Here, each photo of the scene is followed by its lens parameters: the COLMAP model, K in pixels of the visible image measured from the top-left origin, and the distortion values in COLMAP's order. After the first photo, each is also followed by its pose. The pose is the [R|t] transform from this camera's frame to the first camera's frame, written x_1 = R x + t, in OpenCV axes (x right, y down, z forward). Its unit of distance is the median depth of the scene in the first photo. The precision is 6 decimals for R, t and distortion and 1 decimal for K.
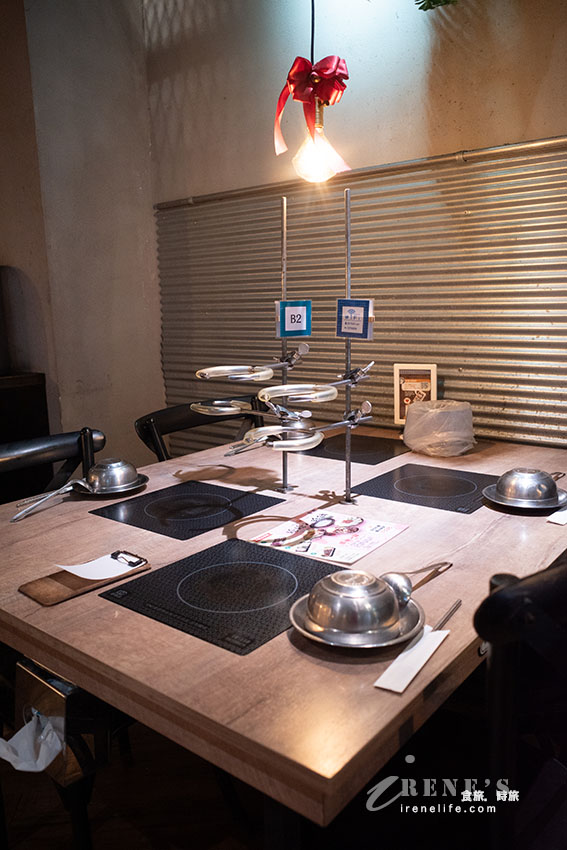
lens RADIAL K [[670.0, 0, 284.0], [0, 670.0, 420.6], [0, 0, 1]] dist [-0.016880, 0.002068]
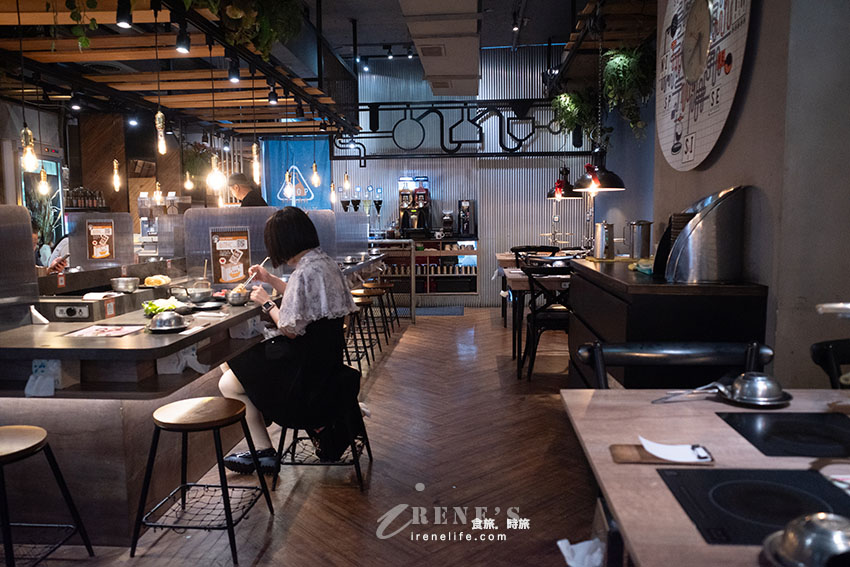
lens RADIAL K [[670.0, 0, 423.9], [0, 670.0, 283.2], [0, 0, 1]] dist [-0.016880, 0.002068]
pose [[0.549004, 0.100929, -0.829703, 0.409047], [-0.141062, 0.989631, 0.027045, -0.049059], [0.823830, 0.102192, 0.557549, -0.086754]]
